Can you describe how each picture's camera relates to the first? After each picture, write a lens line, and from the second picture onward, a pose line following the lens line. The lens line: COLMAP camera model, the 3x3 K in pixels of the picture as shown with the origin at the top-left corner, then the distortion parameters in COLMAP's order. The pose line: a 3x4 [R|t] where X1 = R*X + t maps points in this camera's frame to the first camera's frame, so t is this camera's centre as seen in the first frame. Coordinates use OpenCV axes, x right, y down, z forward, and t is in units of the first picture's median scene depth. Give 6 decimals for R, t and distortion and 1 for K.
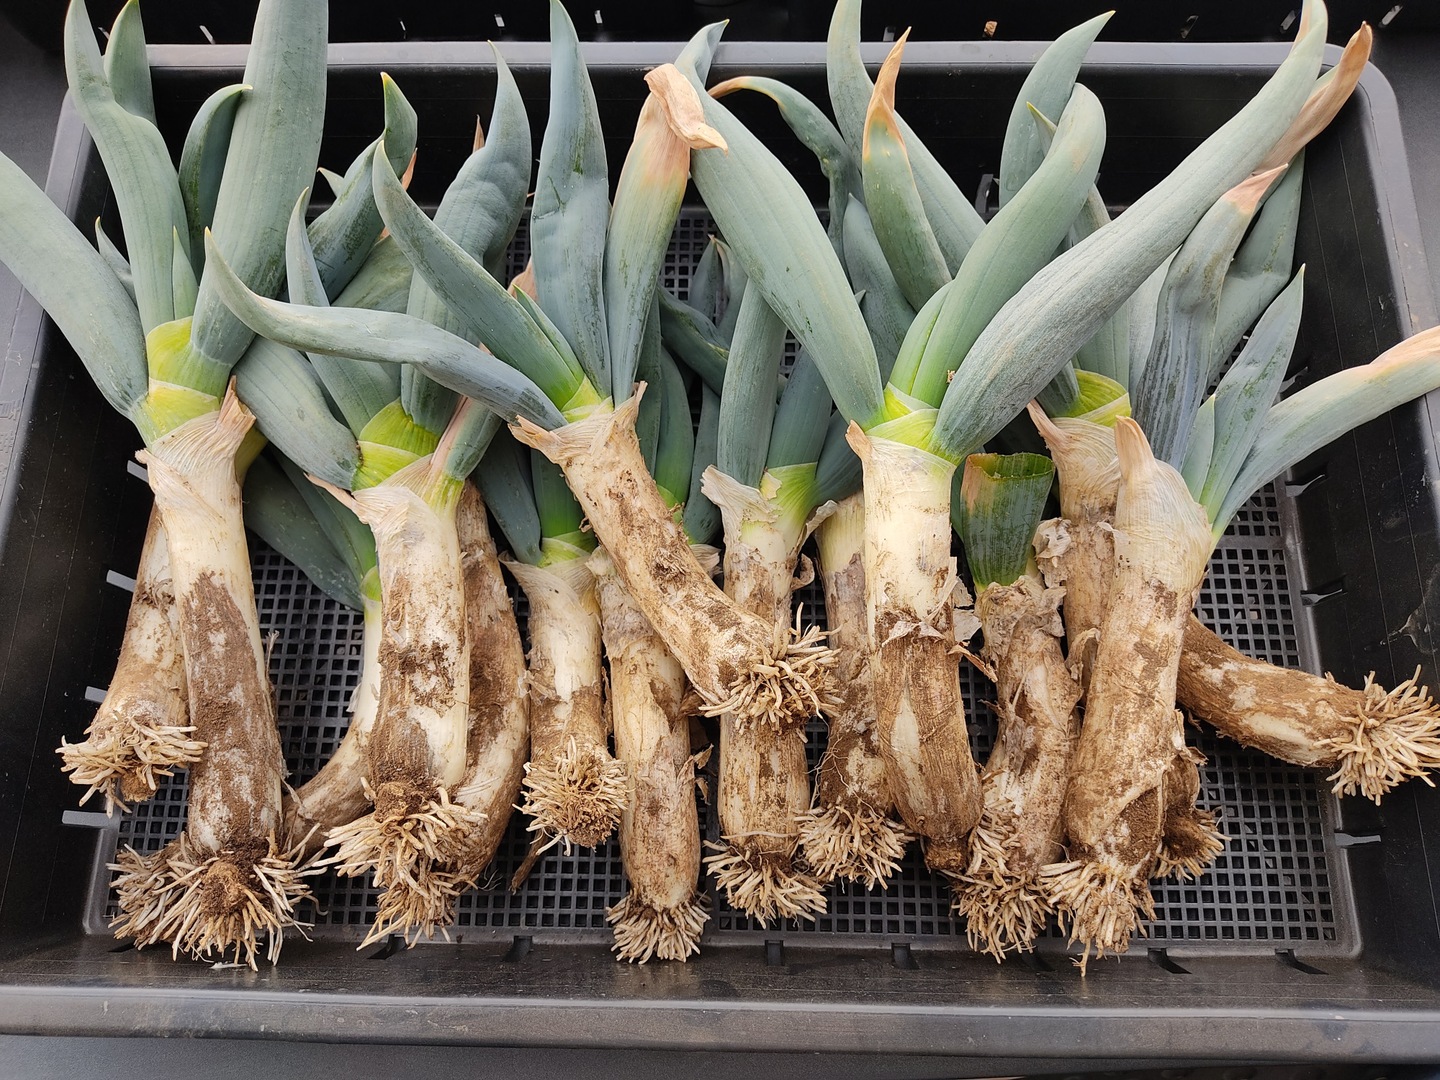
lens RADIAL K [[1084.8, 0, 721.5], [0, 1084.8, 541.3], [0, 0, 1]] dist [0.085174, -0.156321]
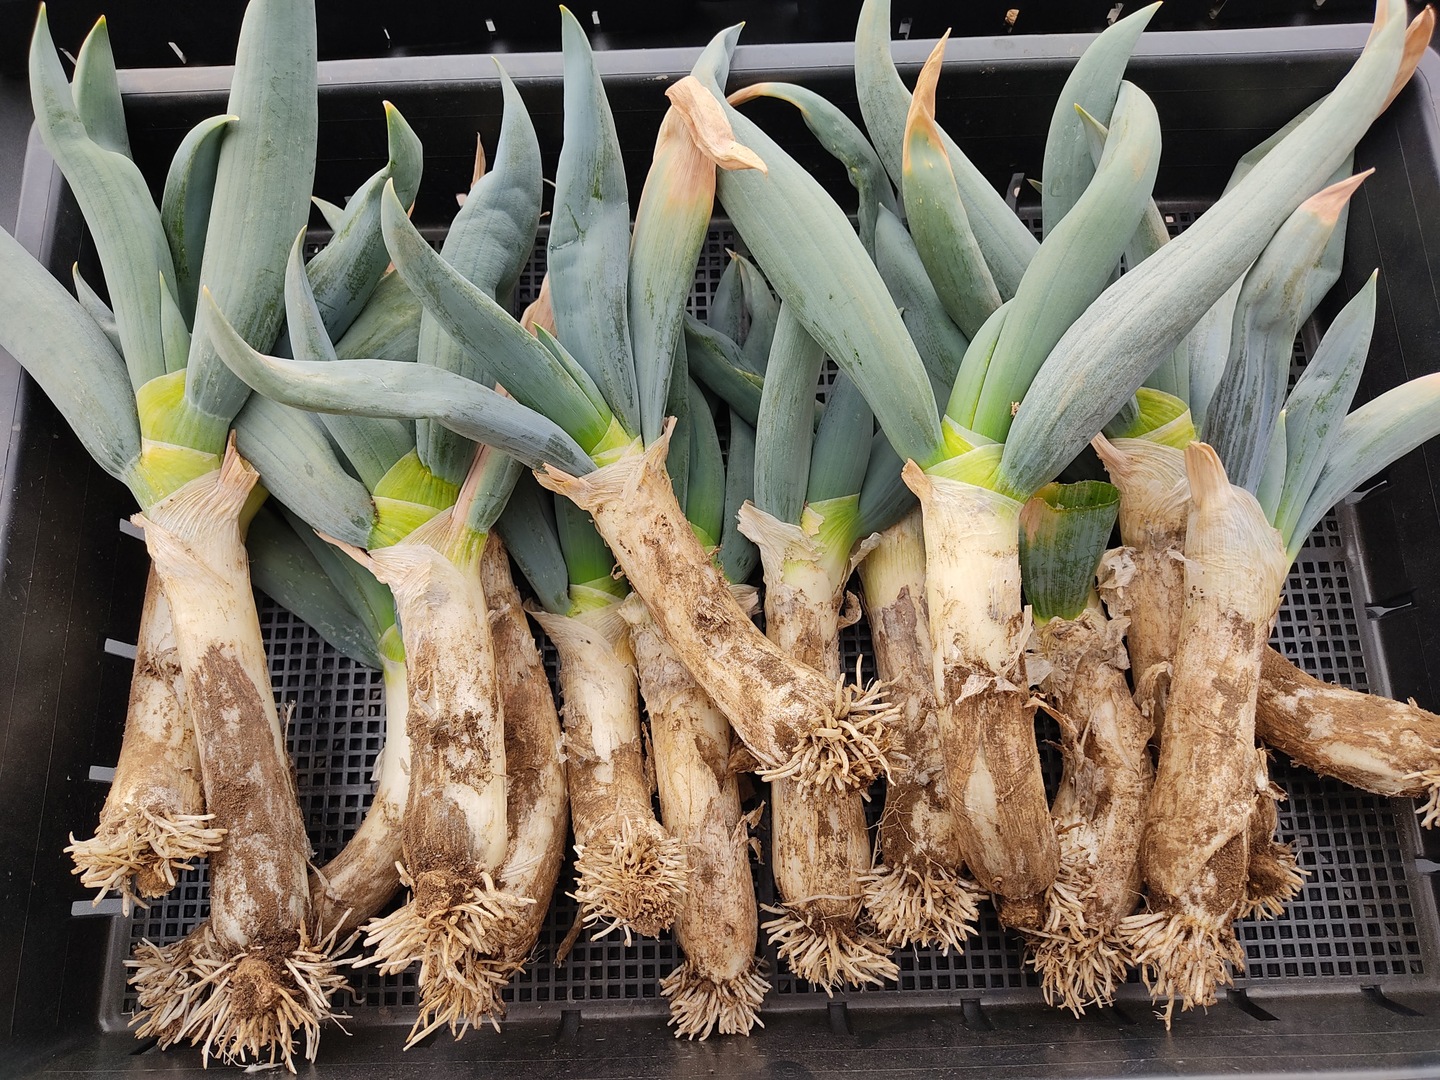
lens RADIAL K [[1091.5, 0, 722.1], [0, 1091.5, 543.0], [0, 0, 1]] dist [0.056841, -0.095583]
pose [[0.998948, -0.042365, 0.017526, -0.053168], [0.041987, 0.998889, 0.021396, -0.059394], [-0.018413, -0.020638, 0.999617, 0.061482]]
